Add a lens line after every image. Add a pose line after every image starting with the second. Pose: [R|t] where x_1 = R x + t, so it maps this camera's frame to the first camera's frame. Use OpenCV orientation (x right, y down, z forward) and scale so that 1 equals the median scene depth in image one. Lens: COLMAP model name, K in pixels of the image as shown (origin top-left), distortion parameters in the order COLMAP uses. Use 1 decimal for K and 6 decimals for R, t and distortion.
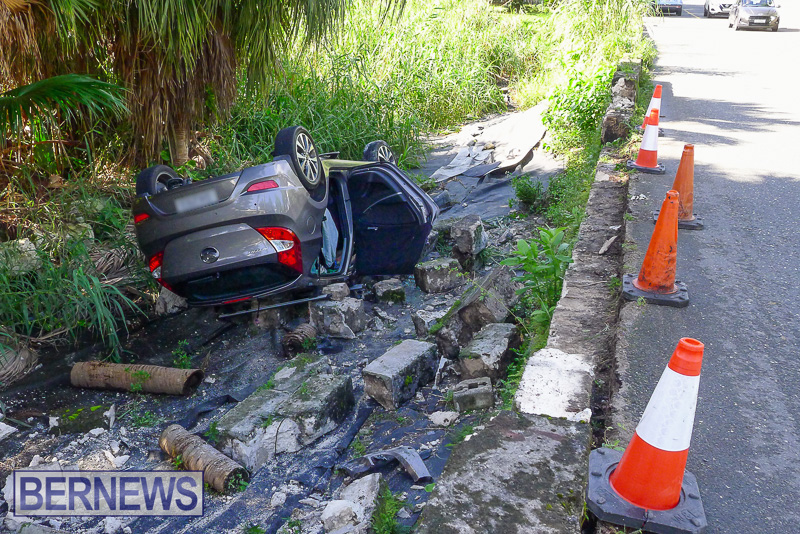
lens RADIAL K [[764.6, 0, 395.5], [0, 764.6, 265.6], [0, 0, 1]] dist [-0.054806, 0.000000]
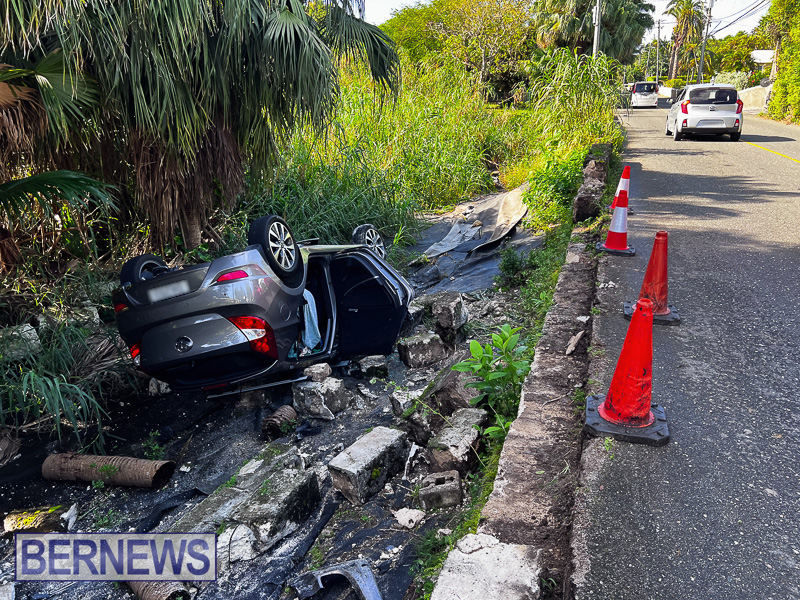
lens RADIAL K [[615.7, 0, 402.3], [0, 615.7, 296.8], [0, 0, 1]] dist [-0.006649, 0.008429]
pose [[0.999533, -0.018759, -0.024118, 0.066036], [0.018016, 0.999367, -0.030665, -0.045425], [0.024678, 0.030216, 0.999239, 0.182055]]
